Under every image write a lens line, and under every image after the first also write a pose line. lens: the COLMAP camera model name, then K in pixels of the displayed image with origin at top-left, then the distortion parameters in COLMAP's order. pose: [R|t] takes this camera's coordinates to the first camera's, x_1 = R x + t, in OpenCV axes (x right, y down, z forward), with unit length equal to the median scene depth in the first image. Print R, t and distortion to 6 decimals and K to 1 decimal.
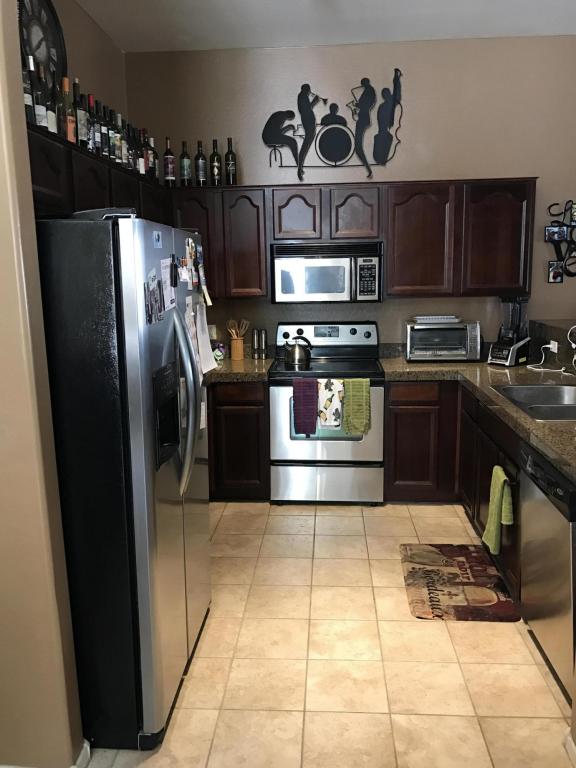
lens RADIAL K [[636.7, 0, 289.2], [0, 636.7, 384.0], [0, 0, 1]] dist [0.012925, 0.005225]
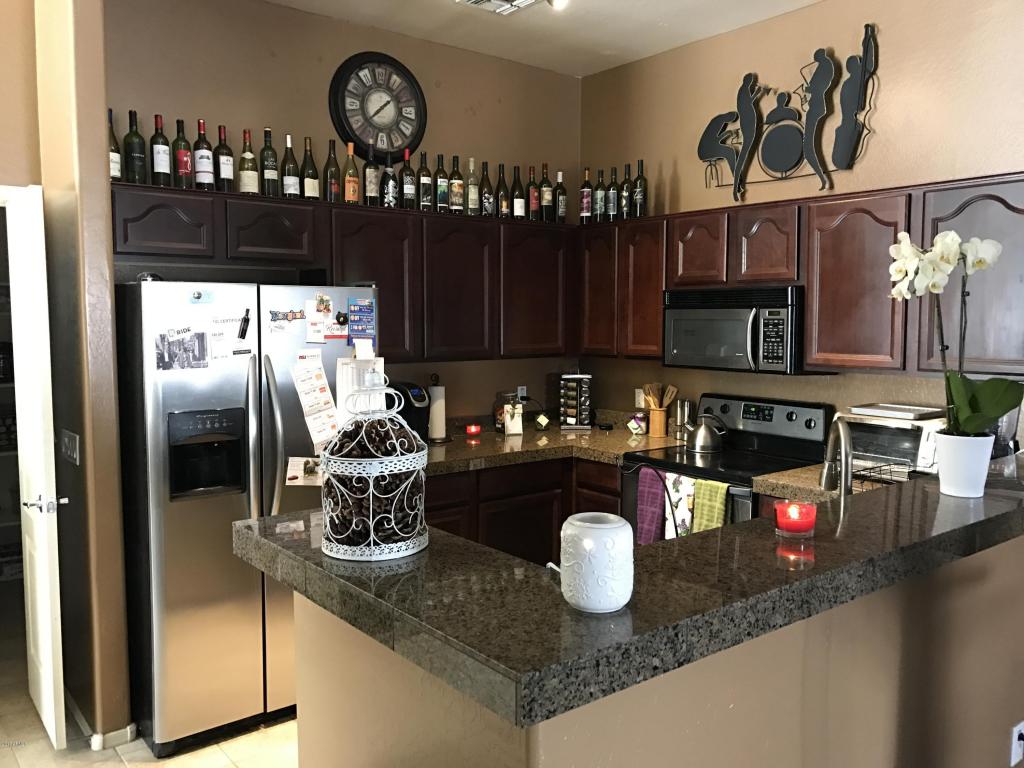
lens RADIAL K [[848.9, 0, 515.9], [0, 848.9, 382.5], [0, 0, 1]] dist [0.012925, 0.005225]
pose [[0.670175, 0.075382, -0.738366, 0.588461], [-0.142172, 0.989445, -0.028026, -0.053789], [0.728459, 0.123758, 0.673818, 0.190439]]
